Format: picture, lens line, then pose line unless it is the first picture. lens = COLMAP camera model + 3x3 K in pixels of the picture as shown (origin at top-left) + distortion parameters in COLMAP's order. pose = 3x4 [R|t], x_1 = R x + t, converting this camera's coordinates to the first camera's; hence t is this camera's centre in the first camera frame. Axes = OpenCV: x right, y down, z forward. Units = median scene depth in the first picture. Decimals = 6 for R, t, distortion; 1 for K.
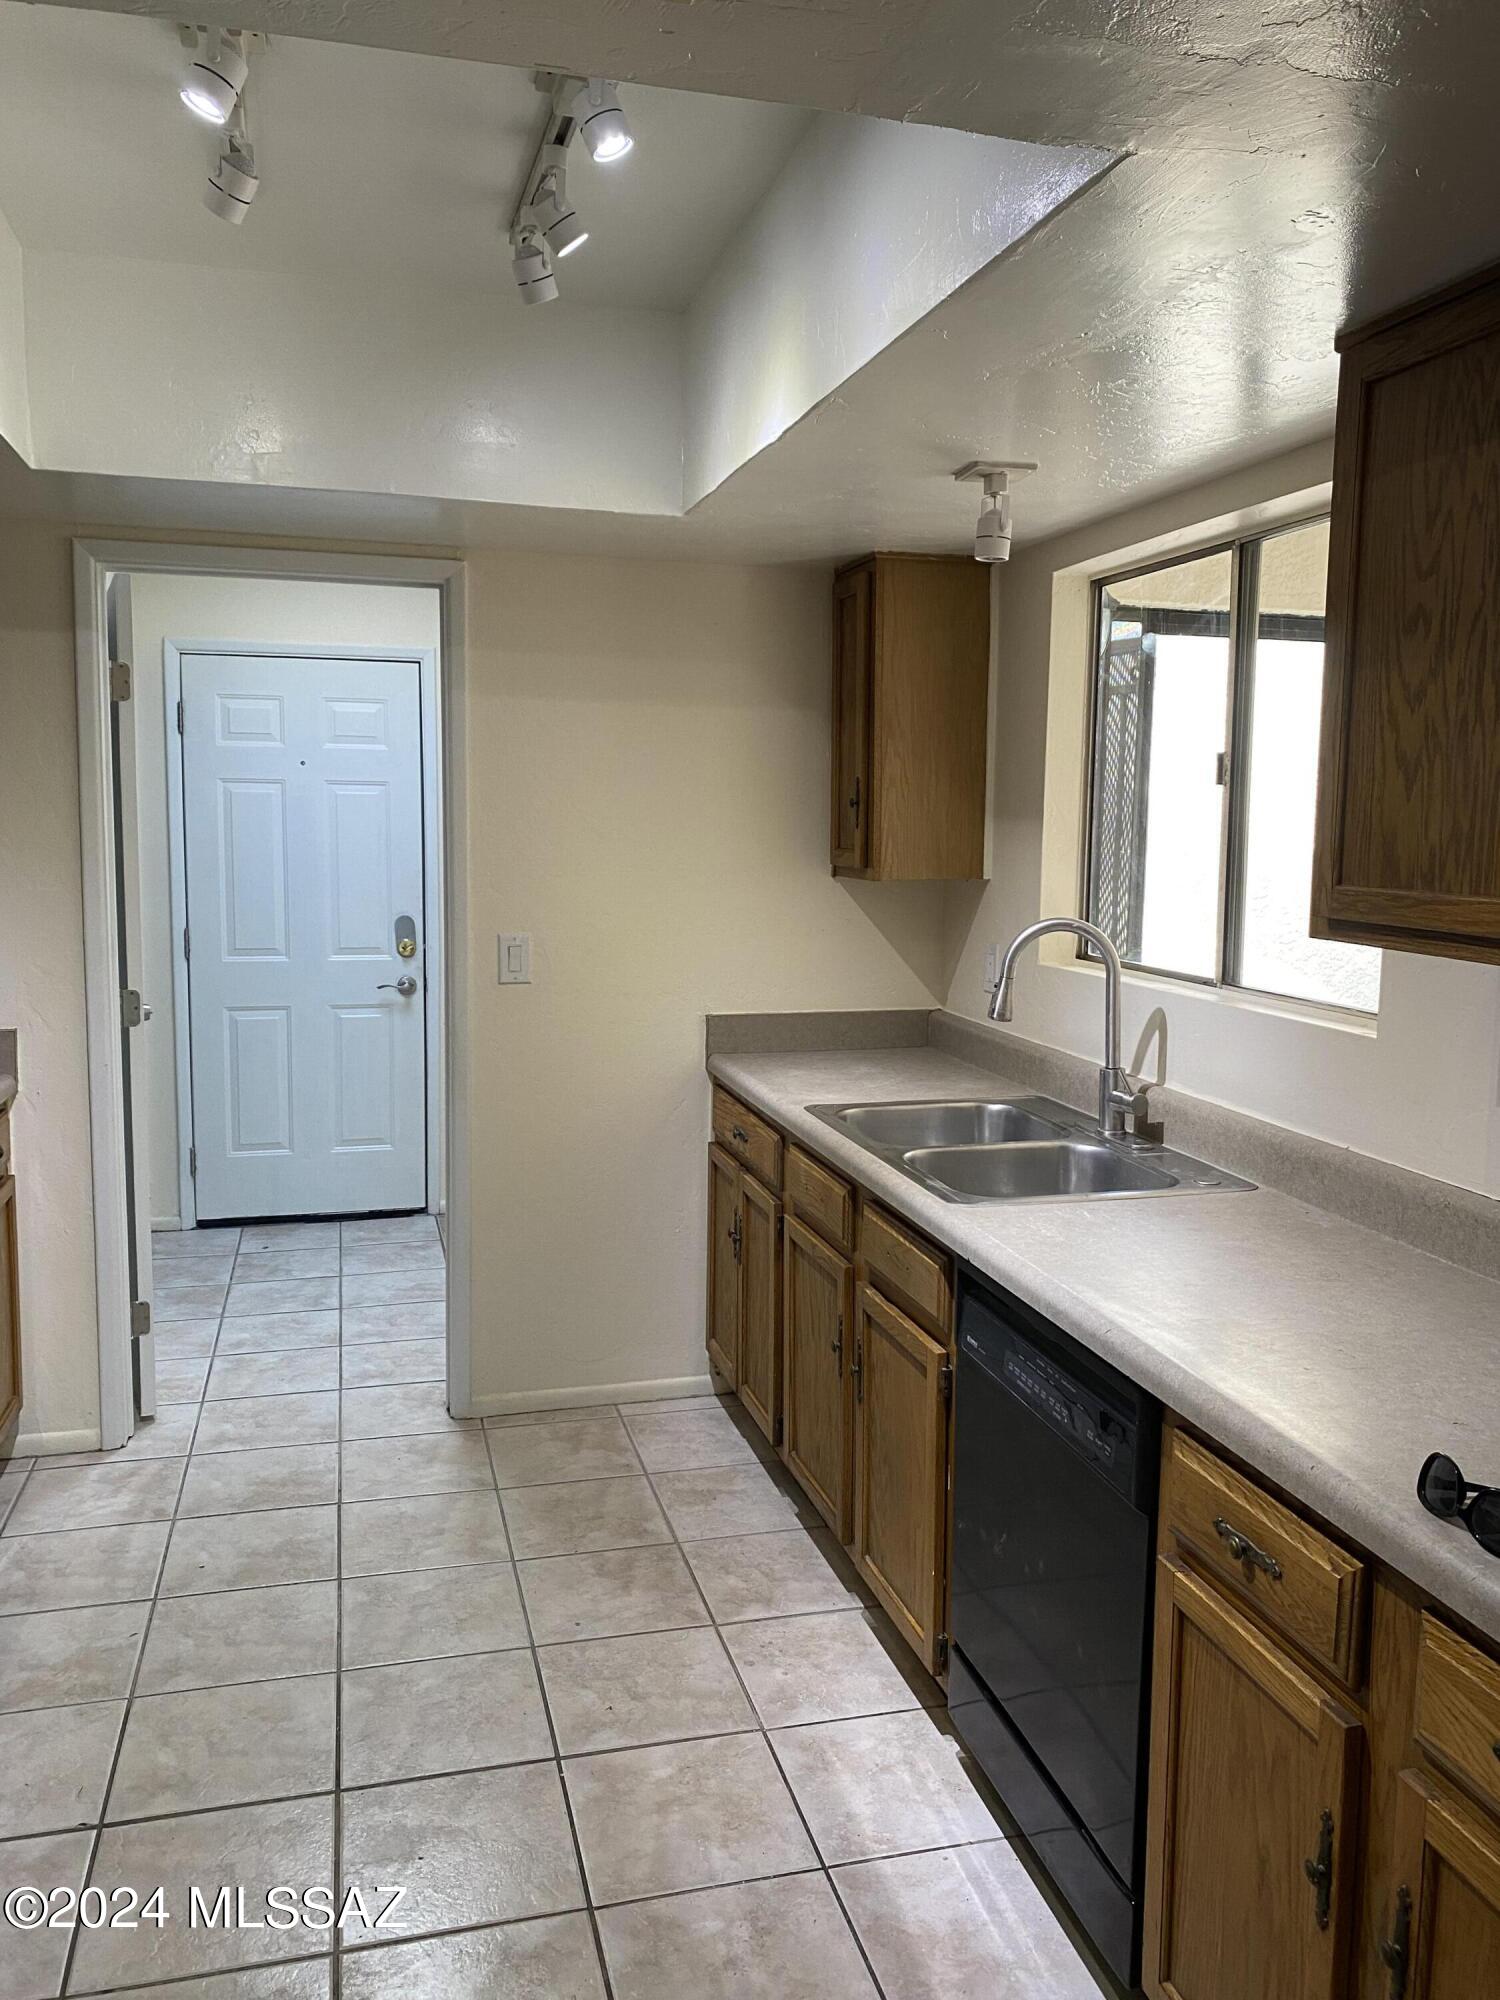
lens RADIAL K [[1525.1, 0, 748.7], [0, 1525.1, 987.0], [0, 0, 1]] dist [0.006883, -0.009774]
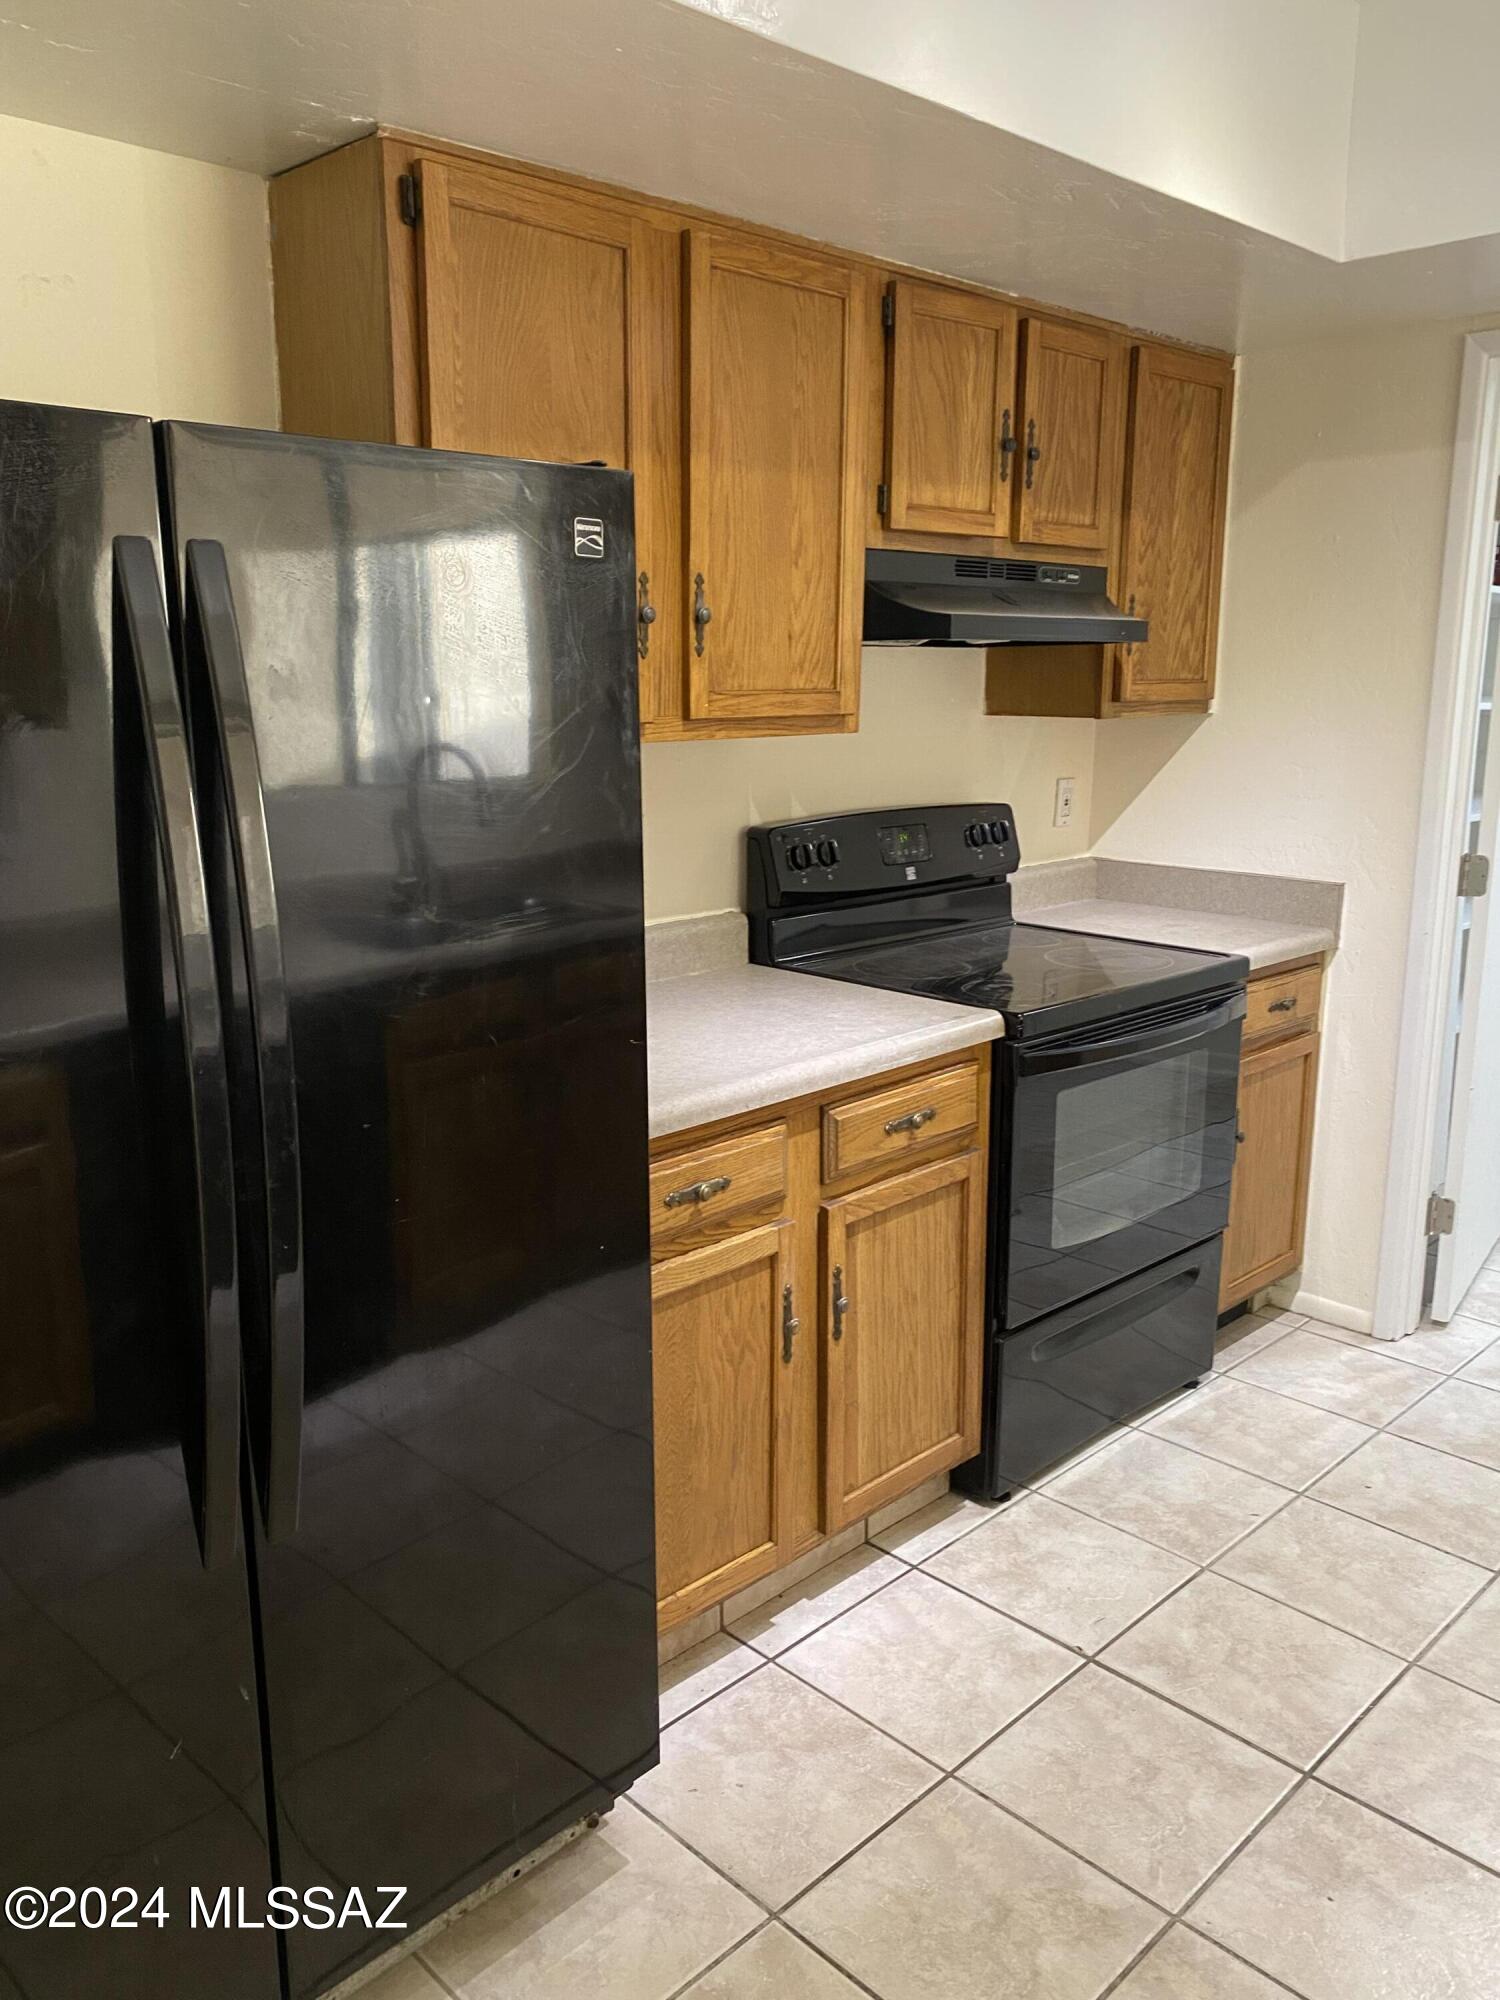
lens RADIAL K [[1525.1, 0, 746.8], [0, 1525.1, 997.5], [0, 0, 1]] dist [0.006883, -0.009774]
pose [[0.497277, 0.174342, -0.849894, 0.155406], [-0.098455, 0.984614, 0.144370, -0.002800], [0.861987, 0.011884, 0.506791, 0.183174]]
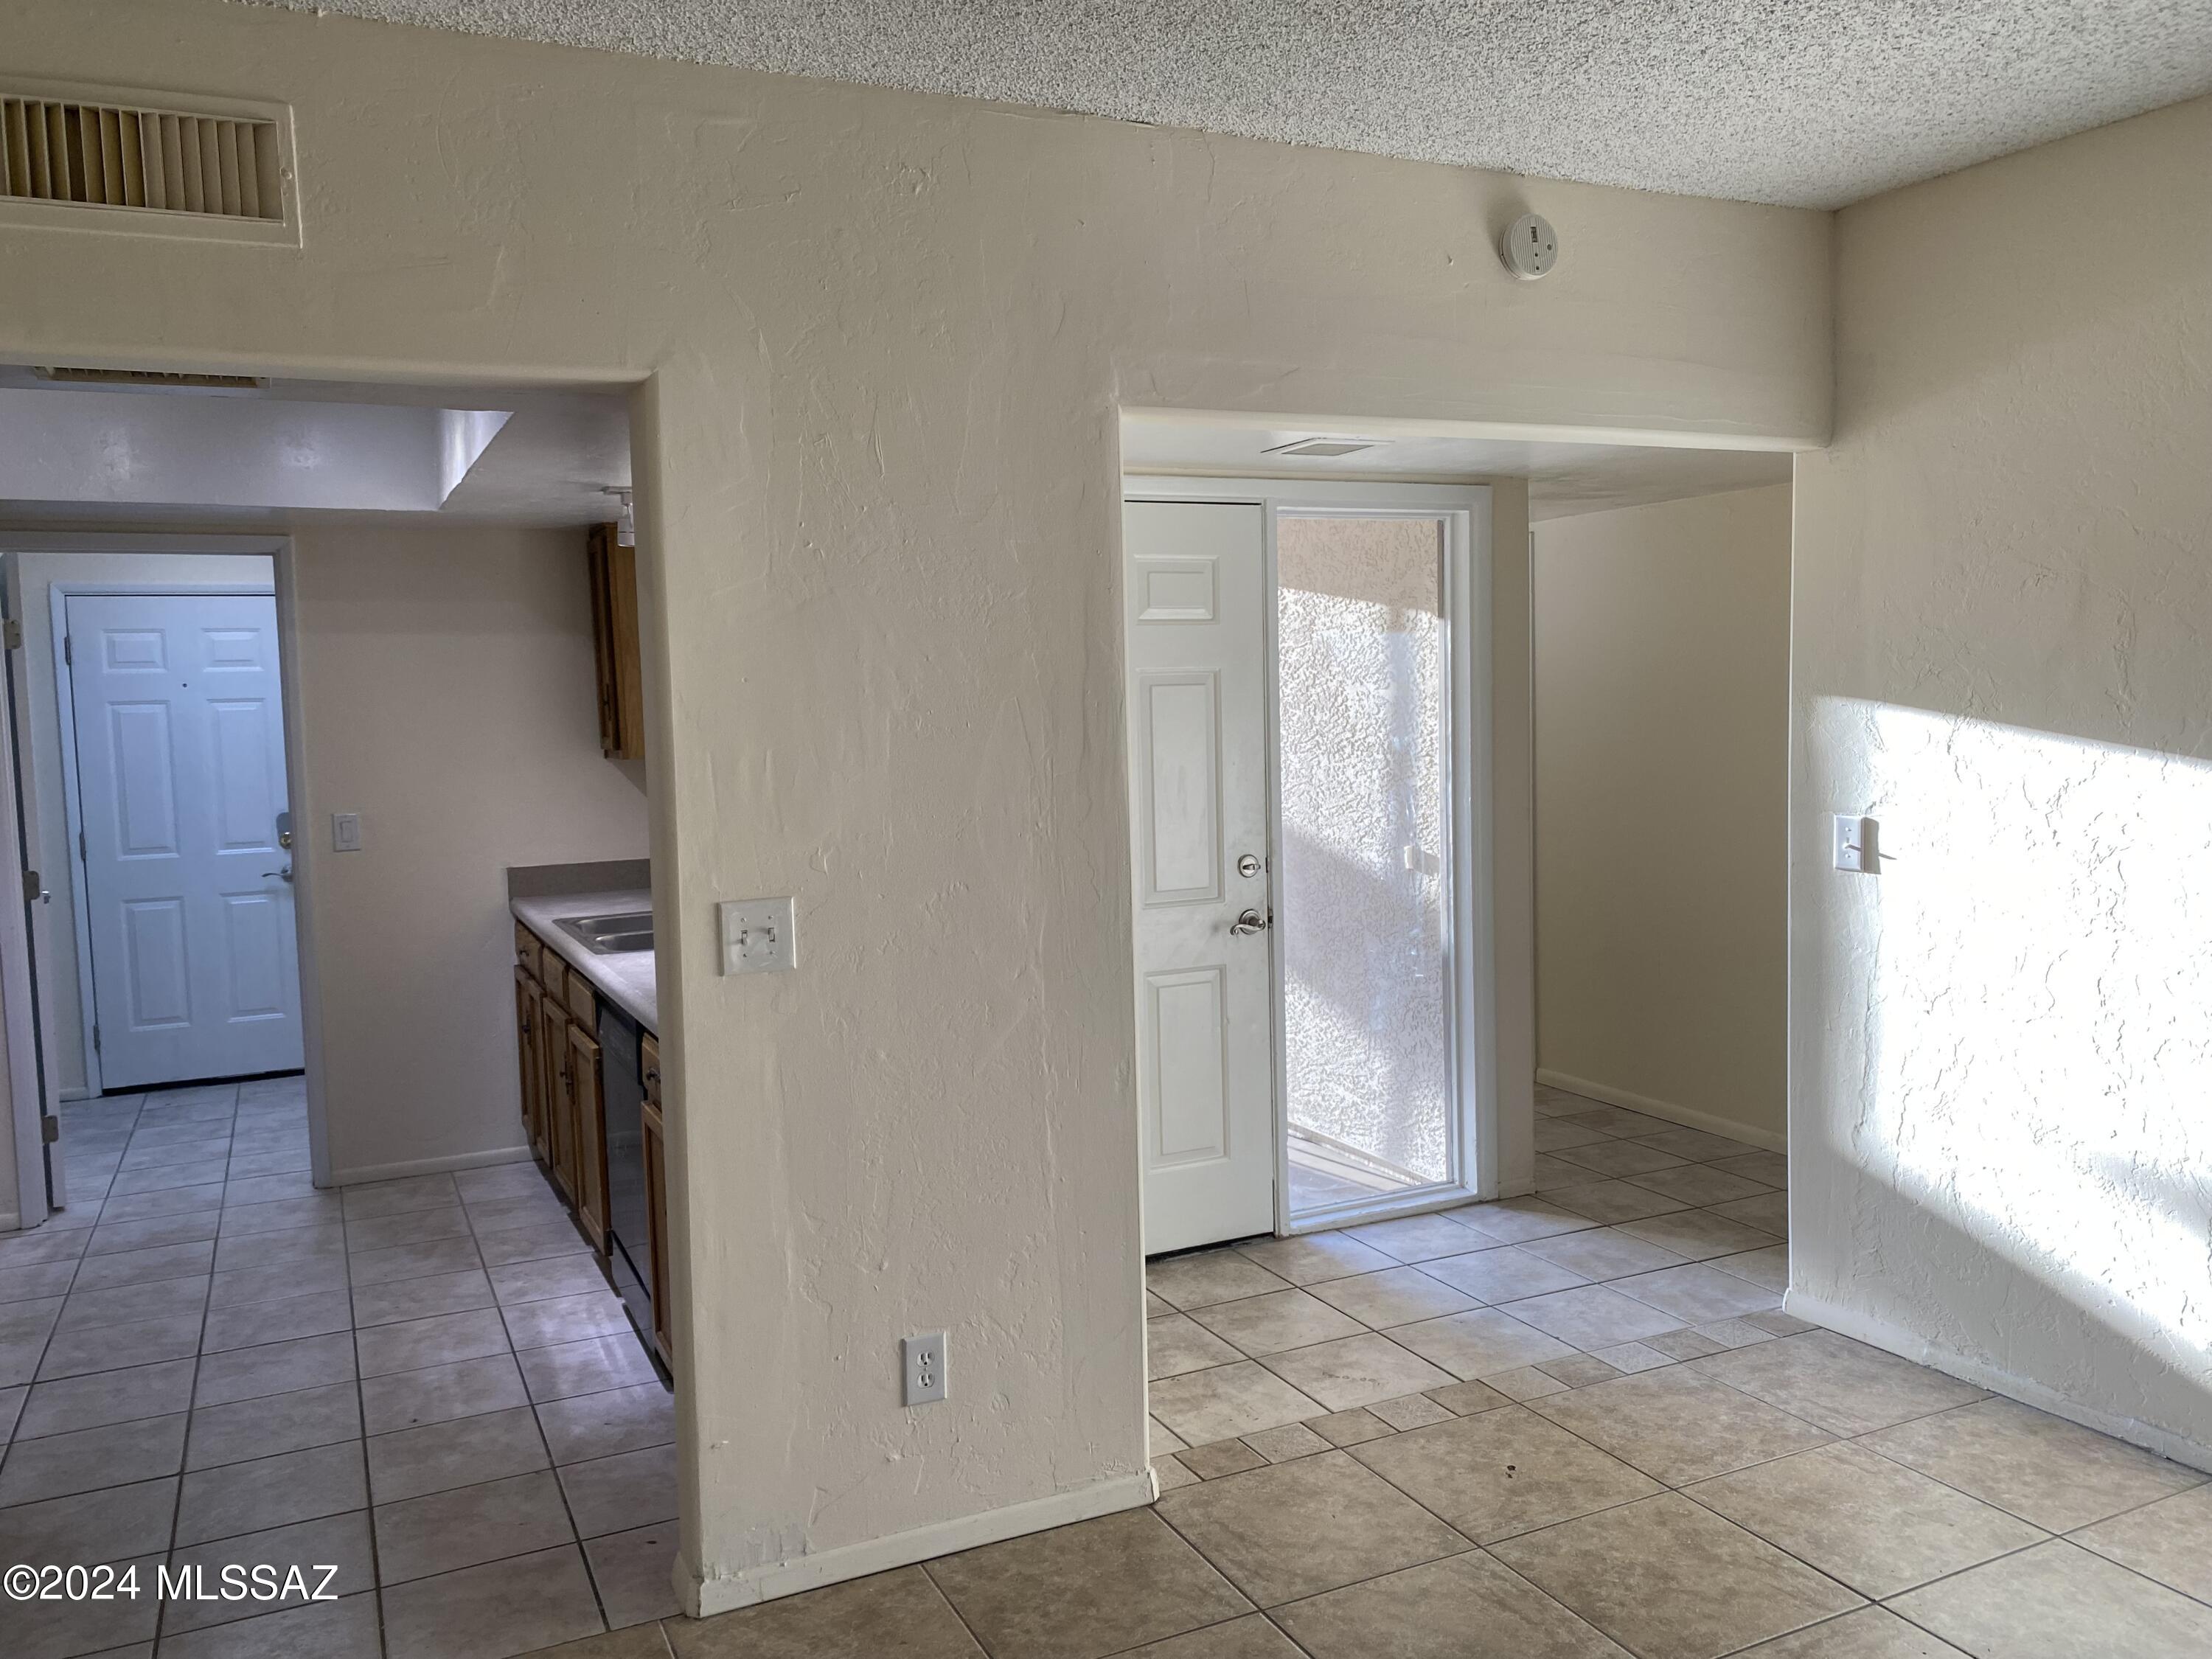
lens RADIAL K [[1685.7, 0, 1090.0], [0, 1685.7, 838.3], [0, 0, 1]] dist [-0.000540, 0.002624]
pose [[0.982596, -0.052792, 0.178098, 0.227366], [0.058468, 0.997930, -0.026769, 0.066522], [-0.176317, 0.036716, 0.983649, -0.572948]]
